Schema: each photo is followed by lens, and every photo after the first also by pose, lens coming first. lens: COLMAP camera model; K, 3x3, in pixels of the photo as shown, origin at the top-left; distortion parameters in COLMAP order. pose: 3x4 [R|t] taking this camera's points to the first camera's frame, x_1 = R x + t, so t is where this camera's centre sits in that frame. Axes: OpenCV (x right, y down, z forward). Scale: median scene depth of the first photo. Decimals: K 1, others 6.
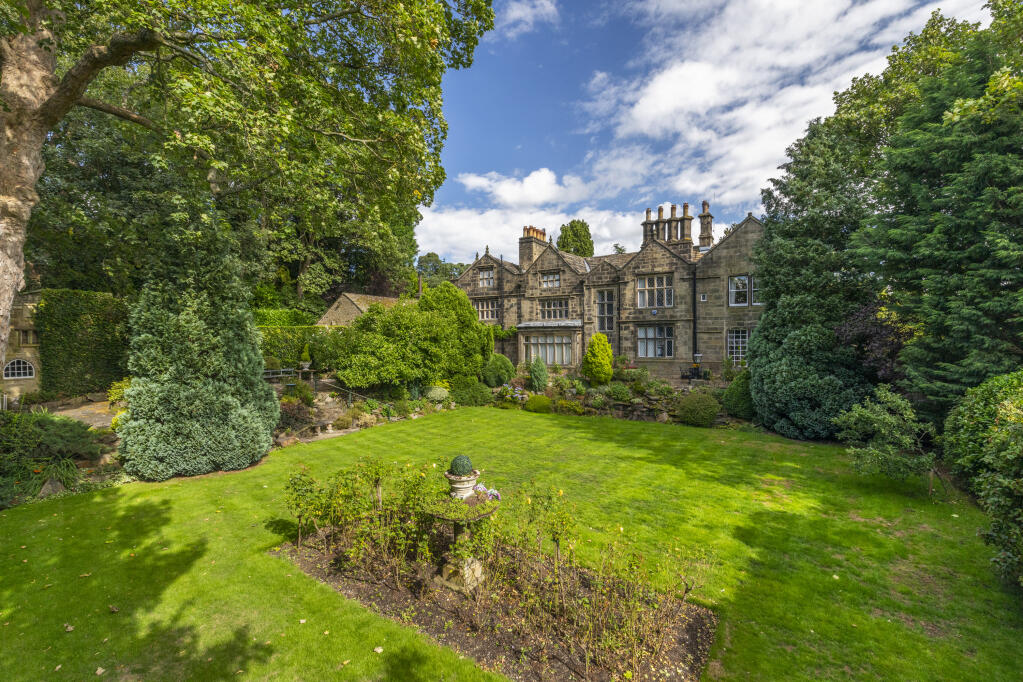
lens RADIAL K [[464.6, 0, 507.9], [0, 464.6, 341.9], [0, 0, 1]] dist [0.004534, -0.000340]
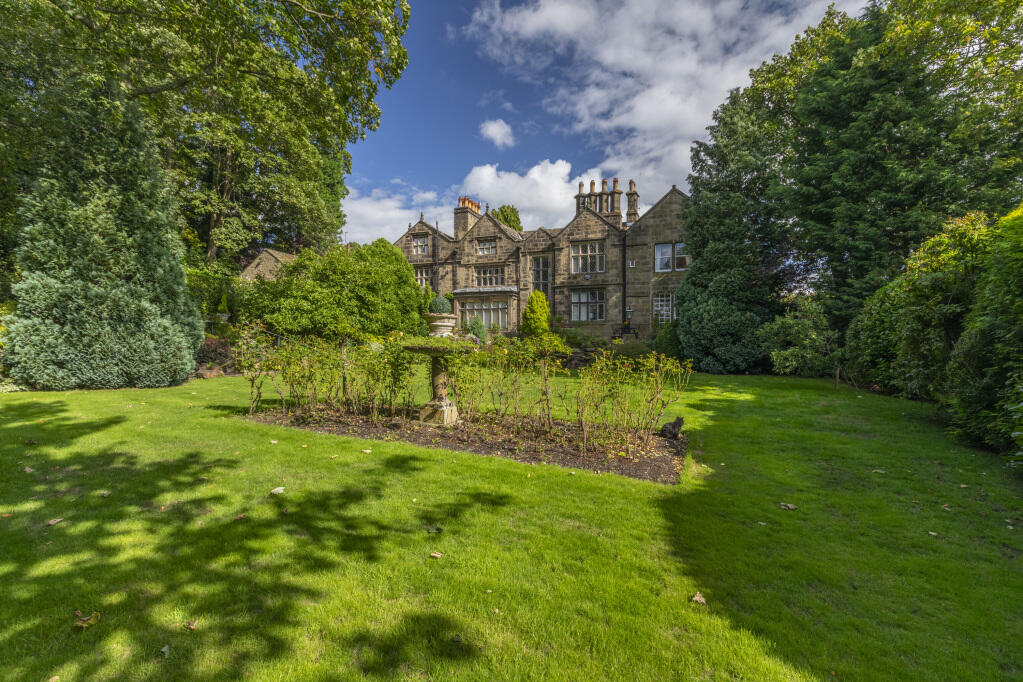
lens RADIAL K [[464.6, 0, 507.9], [0, 464.6, 341.9], [0, 0, 1]] dist [0.004534, -0.000340]
pose [[0.985711, 0.012763, 0.167962, -0.032641], [-0.011069, 0.999878, -0.011014, 0.091986], [-0.168082, 0.008998, 0.985732, 0.004478]]
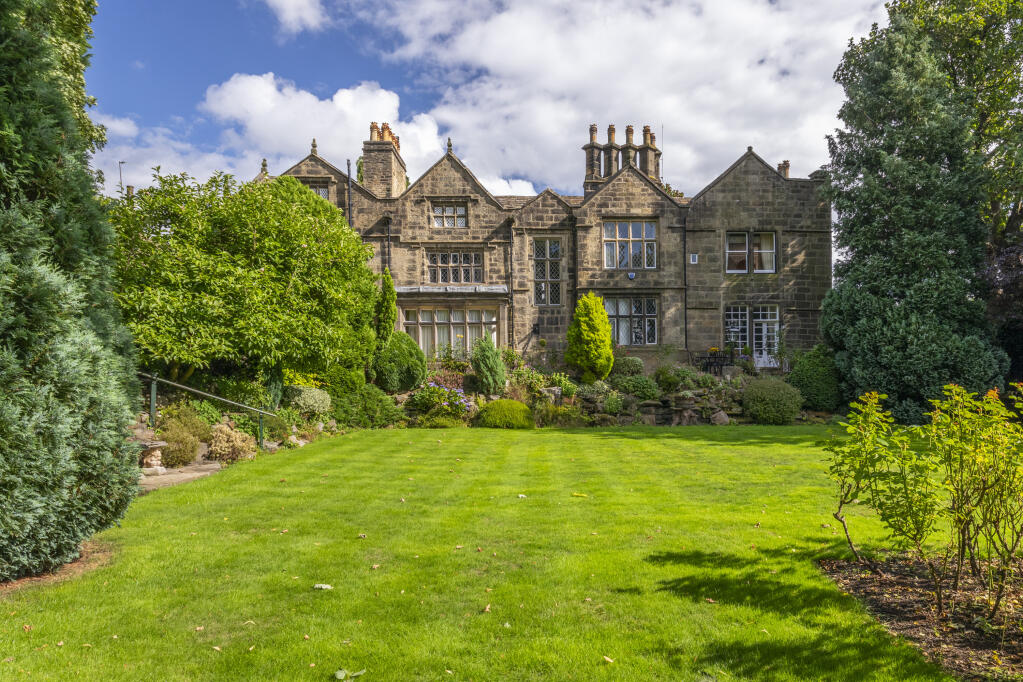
lens RADIAL K [[677.8, 0, 575.9], [0, 677.8, 375.3], [0, 0, 1]] dist [0.002589, 0.000630]
pose [[0.825688, 0.000922, 0.564126, -0.280787], [0.007513, 0.999892, -0.012631, 0.085696], [-0.564076, 0.014668, 0.825592, 0.248998]]
